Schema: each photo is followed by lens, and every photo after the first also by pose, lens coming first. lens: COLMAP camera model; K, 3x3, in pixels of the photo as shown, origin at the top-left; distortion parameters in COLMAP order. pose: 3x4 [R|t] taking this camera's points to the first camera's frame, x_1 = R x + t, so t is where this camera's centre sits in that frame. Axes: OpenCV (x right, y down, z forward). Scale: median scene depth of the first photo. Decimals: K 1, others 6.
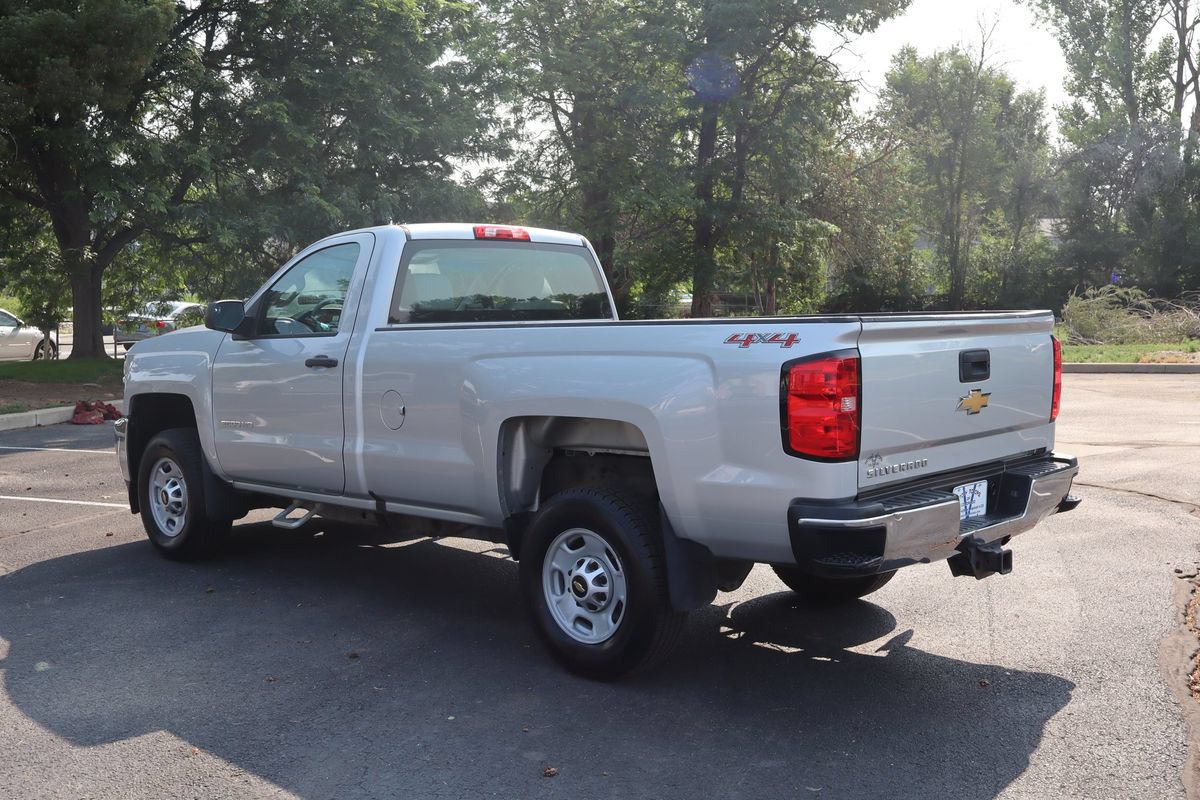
lens RADIAL K [[1236.1, 0, 600.0], [0, 1236.1, 400.0], [0, 0, 1]] dist [0.024523, 0.015819]
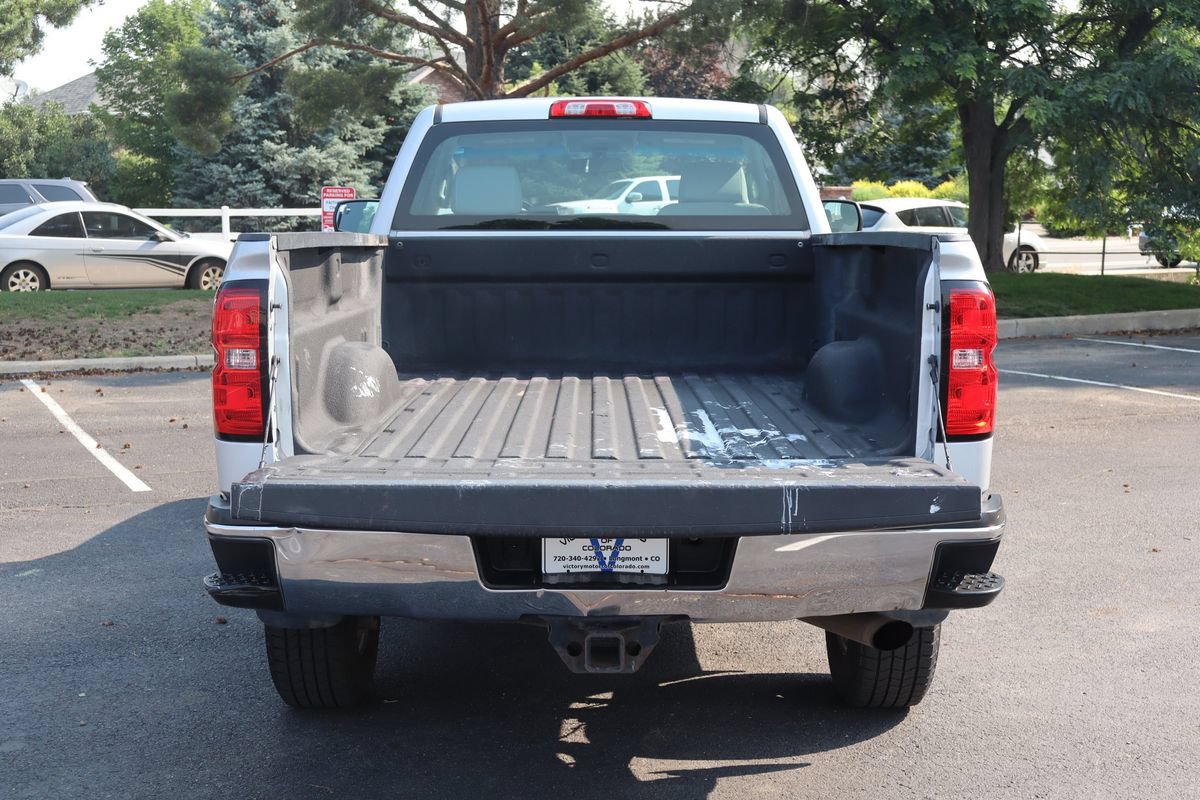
lens RADIAL K [[1662.8, 0, 600.0], [0, 1662.8, 400.0], [0, 0, 1]] dist [0.016964, -0.010539]
pose [[0.691373, 0.094280, -0.716320, 0.745765], [-0.065205, 0.995546, 0.068097, -0.036810], [0.719549, -0.000373, 0.694441, 0.378272]]
